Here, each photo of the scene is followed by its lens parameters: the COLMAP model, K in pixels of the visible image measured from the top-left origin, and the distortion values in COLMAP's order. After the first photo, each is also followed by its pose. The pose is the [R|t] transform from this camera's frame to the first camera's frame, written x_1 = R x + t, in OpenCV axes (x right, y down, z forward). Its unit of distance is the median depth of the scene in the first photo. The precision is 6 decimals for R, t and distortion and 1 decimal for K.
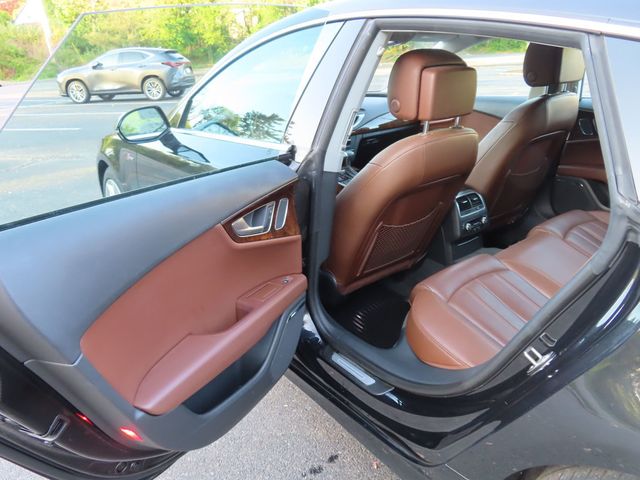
lens RADIAL K [[458.5, 0, 315.1], [0, 458.5, 244.9], [0, 0, 1]] dist [-0.012957, 0.011176]
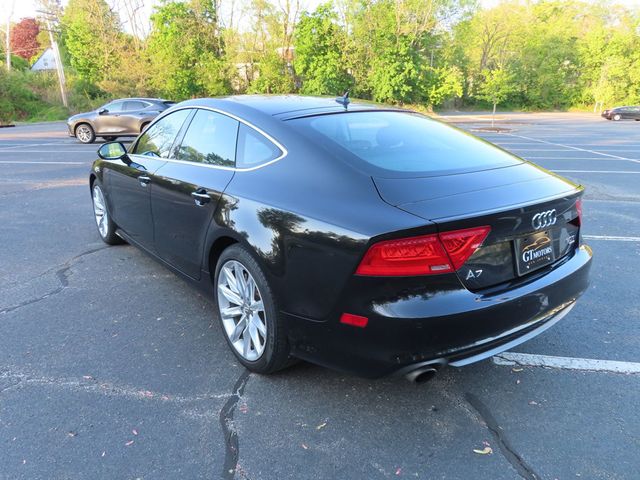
lens RADIAL K [[458.5, 0, 318.4], [0, 458.5, 242.6], [0, 0, 1]] dist [-0.012957, 0.011176]
pose [[0.999527, 0.029639, 0.008158, 0.025234], [-0.028628, 0.994136, -0.104276, 0.015388], [-0.011201, 0.103994, 0.994515, -0.045853]]
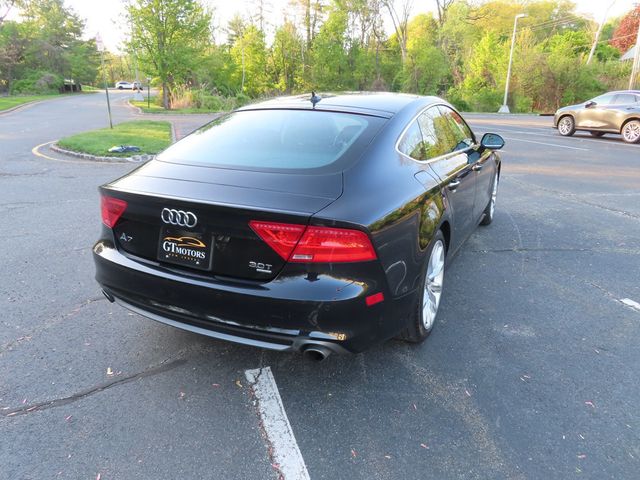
lens RADIAL K [[458.5, 0, 318.0], [0, 458.5, 241.7], [0, 0, 1]] dist [-0.012957, 0.011176]
pose [[0.437591, 0.320449, -0.840135, 0.104269], [-0.376622, 0.913751, 0.152362, -0.005142], [0.816498, 0.249741, 0.520538, -0.008805]]
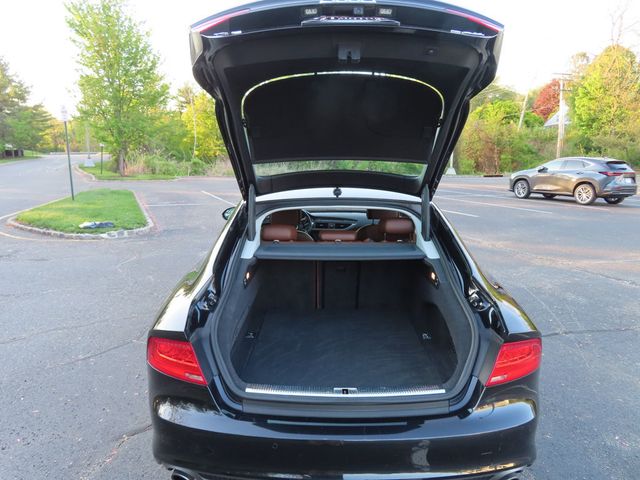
lens RADIAL K [[458.5, 0, 318.3], [0, 458.5, 242.3], [0, 0, 1]] dist [-0.012957, 0.011176]
pose [[0.536579, 0.198607, -0.820146, 0.084332], [-0.353631, 0.935373, -0.004852, -0.003663], [0.766178, 0.292632, 0.572134, -0.022576]]
